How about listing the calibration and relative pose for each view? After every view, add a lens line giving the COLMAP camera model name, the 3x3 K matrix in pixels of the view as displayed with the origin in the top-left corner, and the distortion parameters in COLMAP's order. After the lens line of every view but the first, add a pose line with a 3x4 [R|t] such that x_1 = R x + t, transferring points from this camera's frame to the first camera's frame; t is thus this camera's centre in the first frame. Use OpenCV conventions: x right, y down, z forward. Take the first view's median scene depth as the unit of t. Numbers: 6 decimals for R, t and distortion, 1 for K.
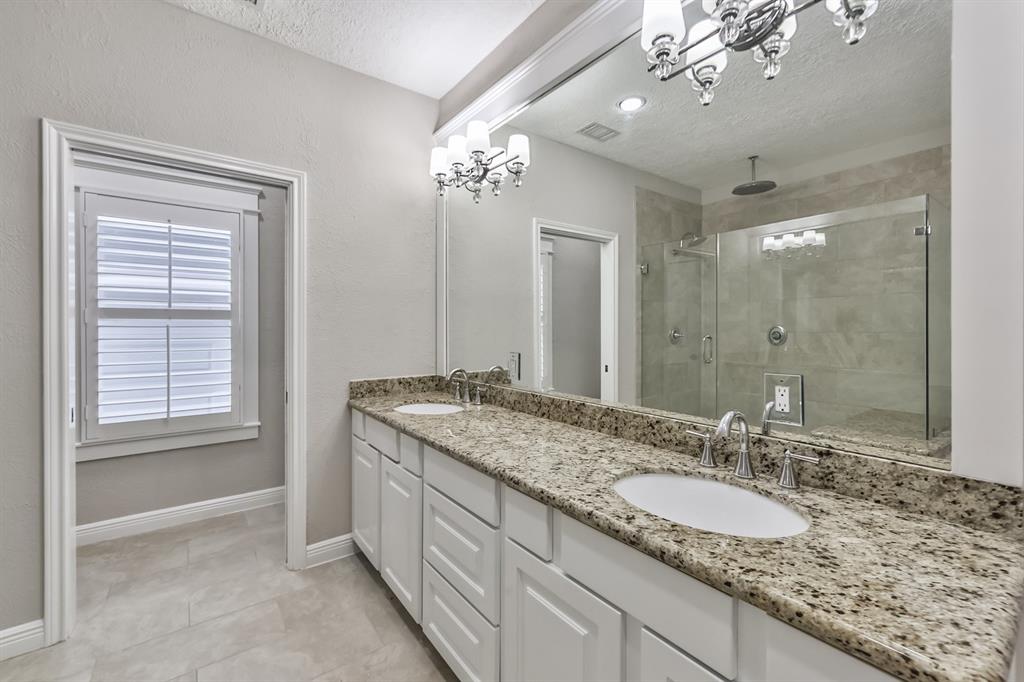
lens RADIAL K [[427.2, 0, 510.4], [0, 427.2, 329.3], [0, 0, 1]] dist [-0.004787, 0.003042]
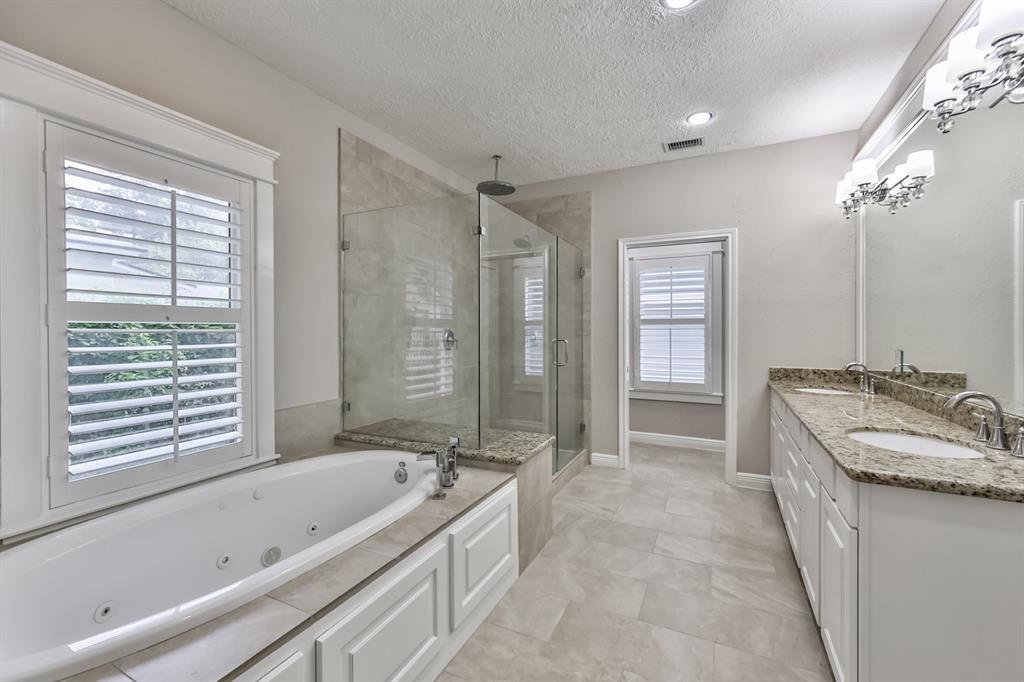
lens RADIAL K [[427.2, 0, 514.0], [0, 427.2, 331.5], [0, 0, 1]] dist [-0.004787, 0.003042]
pose [[0.460165, 0.000749, -0.887833, 0.505339], [-0.000090, 1.000000, 0.000796, 0.002977], [0.887834, -0.000286, 0.460165, -0.409324]]
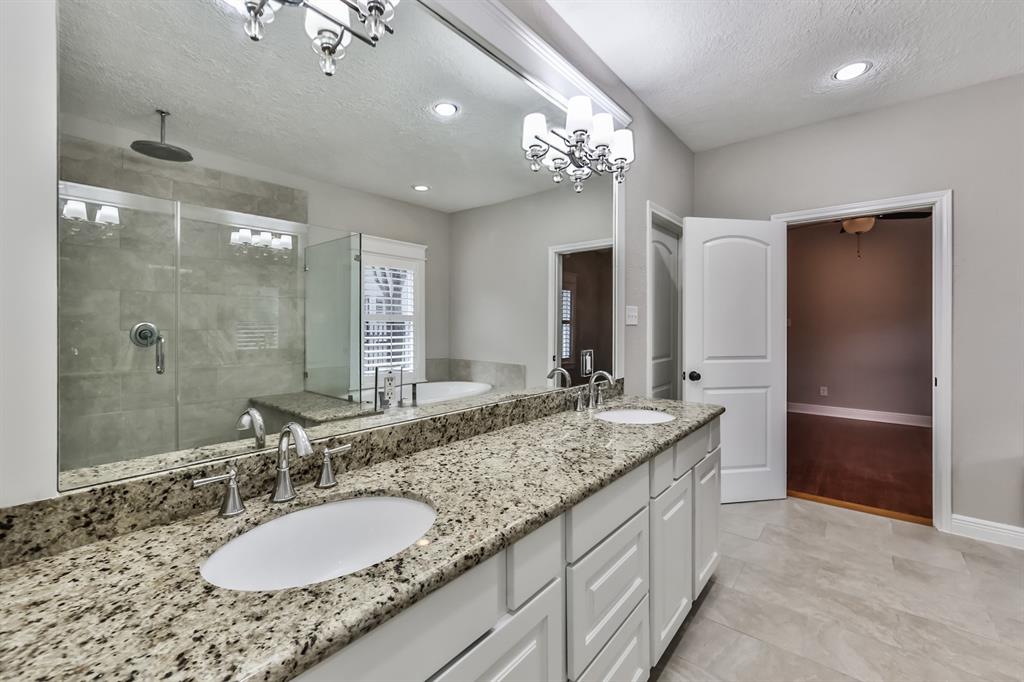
lens RADIAL K [[427.2, 0, 502.2], [0, 427.2, 326.5], [0, 0, 1]] dist [-0.004787, 0.003042]
pose [[-0.231437, -0.000759, 0.972850, -0.575259], [-0.001955, 0.999998, 0.000315, -0.003874], [-0.972848, -0.001829, -0.231438, 0.894457]]
